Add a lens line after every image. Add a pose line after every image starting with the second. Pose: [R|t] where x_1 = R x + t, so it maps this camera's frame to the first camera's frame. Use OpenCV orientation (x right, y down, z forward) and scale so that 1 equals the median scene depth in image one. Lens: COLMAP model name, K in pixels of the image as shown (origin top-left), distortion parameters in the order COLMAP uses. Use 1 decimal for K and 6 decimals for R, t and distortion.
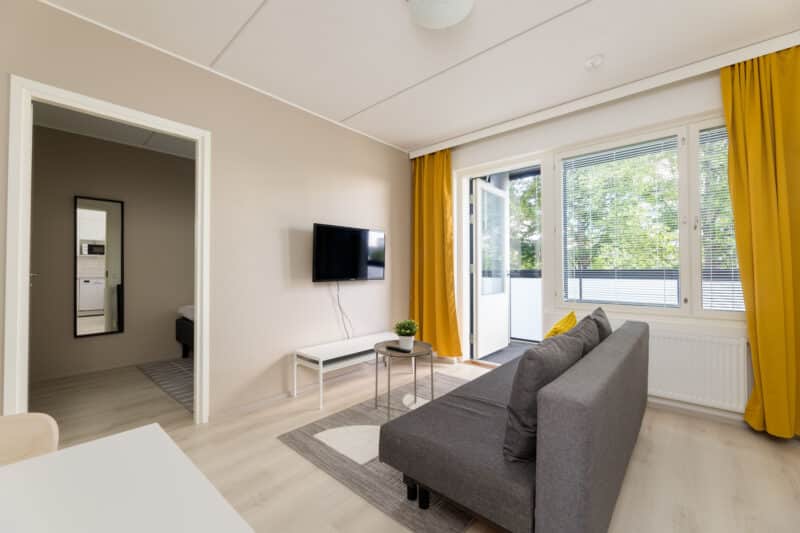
lens RADIAL K [[328.1, 0, 400.0], [0, 328.1, 266.5], [0, 0, 1]] dist [-0.000649, -0.000064]
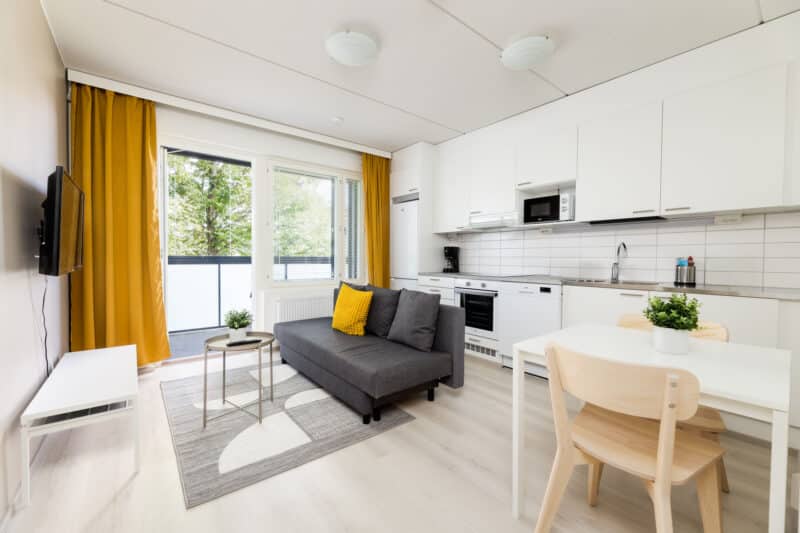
lens RADIAL K [[328.1, 0, 400.0], [0, 328.1, 266.5], [0, 0, 1]] dist [-0.000649, -0.000064]
pose [[0.158085, -0.020287, 0.987217, -0.658270], [-0.018784, 0.999546, 0.023548, 0.007773], [-0.987247, -0.022266, 0.157632, 0.339121]]
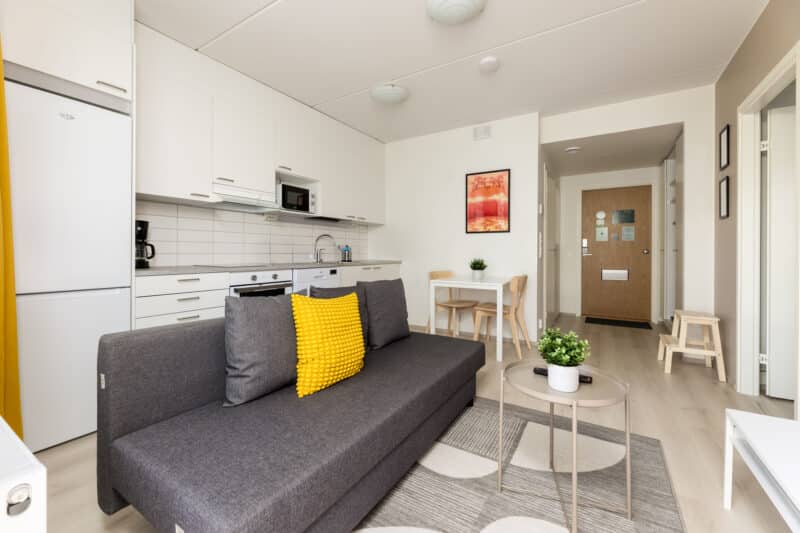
lens RADIAL K [[326.3, 0, 399.3], [0, 326.3, 253.2], [0, 0, 1]] dist [-0.000570, -0.000062]
pose [[-0.985602, 0.003602, -0.169043, 0.287320], [0.004912, 0.999961, -0.007334, 0.034651], [0.169010, -0.008059, -0.985581, 1.187648]]
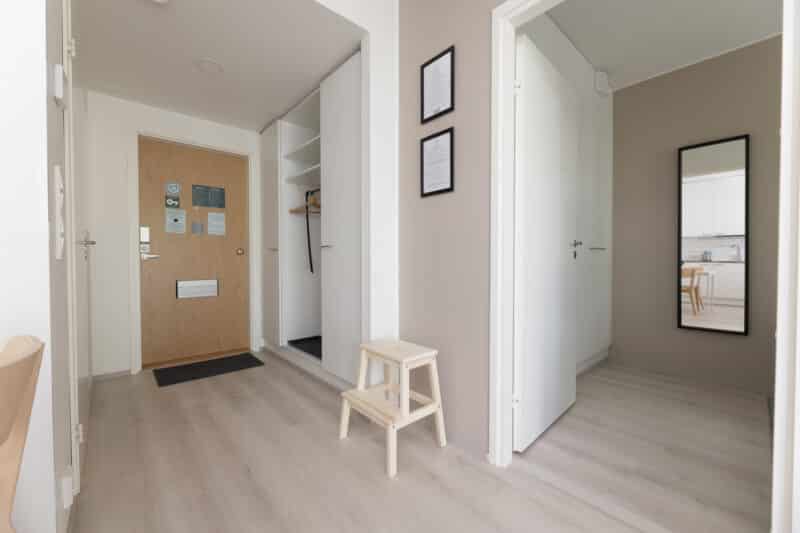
lens RADIAL K [[328.1, 0, 400.0], [0, 328.1, 266.5], [0, 0, 1]] dist [-0.000649, -0.000064]
pose [[-0.120138, 0.033799, -0.992182, -0.130120], [0.009232, 0.999415, 0.032927, 0.039939], [0.992714, -0.005204, -0.120379, 0.478684]]
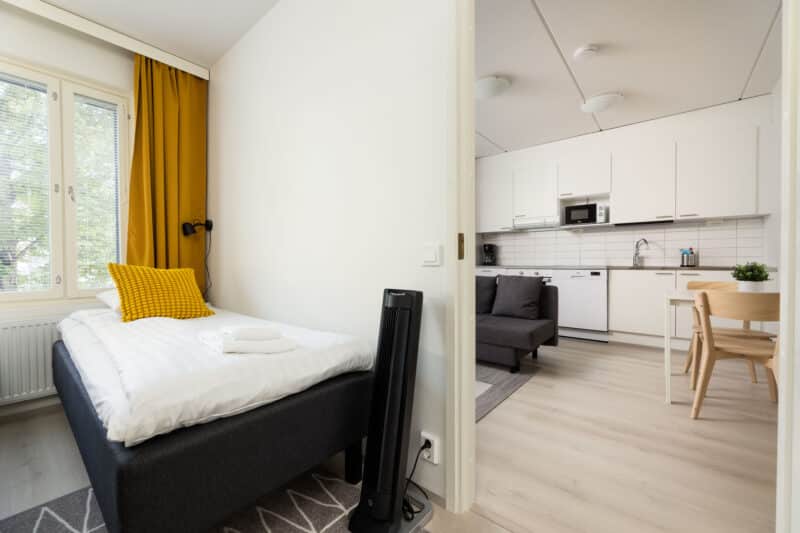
lens RADIAL K [[328.1, 0, 400.0], [0, 328.1, 266.5], [0, 0, 1]] dist [-0.000649, -0.000064]
pose [[-0.044234, -0.010395, 0.998967, -0.894454], [-0.006045, 0.999930, 0.010137, 0.051709], [-0.999003, -0.005591, -0.044294, 0.876967]]
